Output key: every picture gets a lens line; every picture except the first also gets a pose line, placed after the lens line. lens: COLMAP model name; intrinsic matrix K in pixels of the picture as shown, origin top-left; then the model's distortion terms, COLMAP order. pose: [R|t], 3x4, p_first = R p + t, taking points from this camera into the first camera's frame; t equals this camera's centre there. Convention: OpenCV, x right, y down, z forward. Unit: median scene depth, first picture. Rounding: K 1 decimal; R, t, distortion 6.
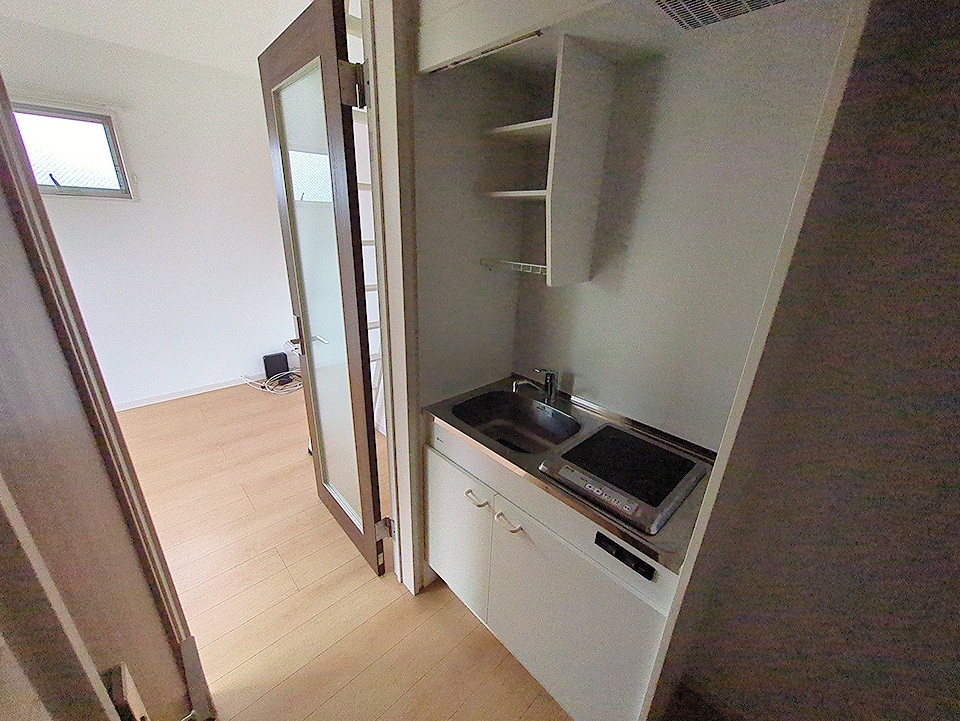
lens RADIAL K [[378.3, 0, 481.3], [0, 378.3, 362.4], [0, 0, 1]] dist [0.000141, -0.000012]
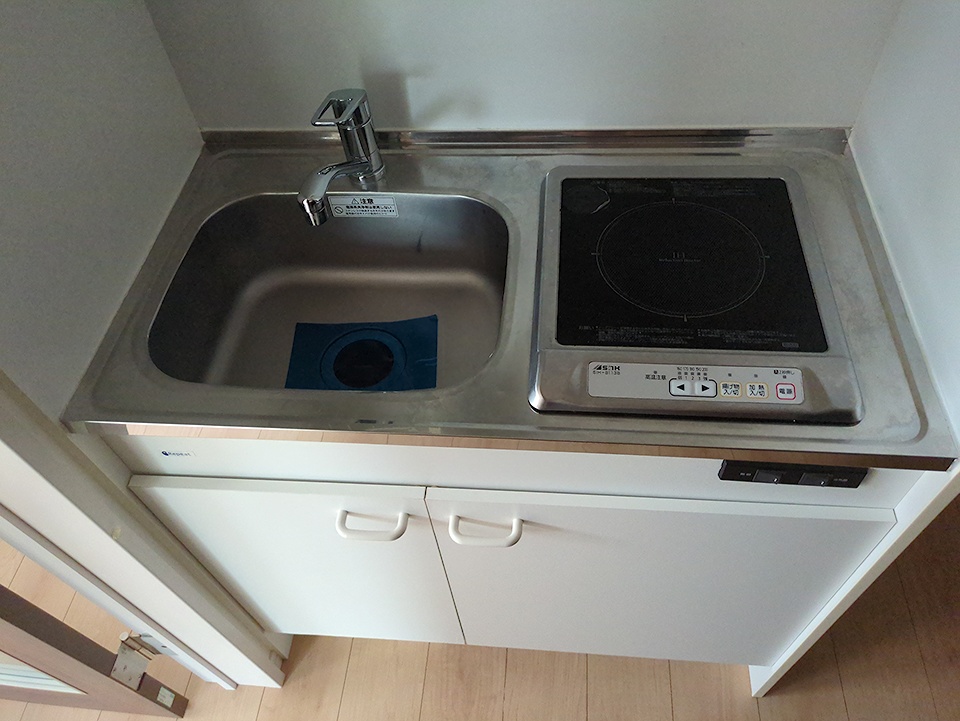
lens RADIAL K [[722.6, 0, 480.9], [0, 722.6, 361.6], [0, 0, 1]] dist [0.004045, -0.003773]
pose [[0.743698, -0.578289, 0.335403, -0.078393], [0.316587, 0.746544, 0.585187, -0.146205], [-0.588801, -0.329018, 0.738282, 0.419495]]
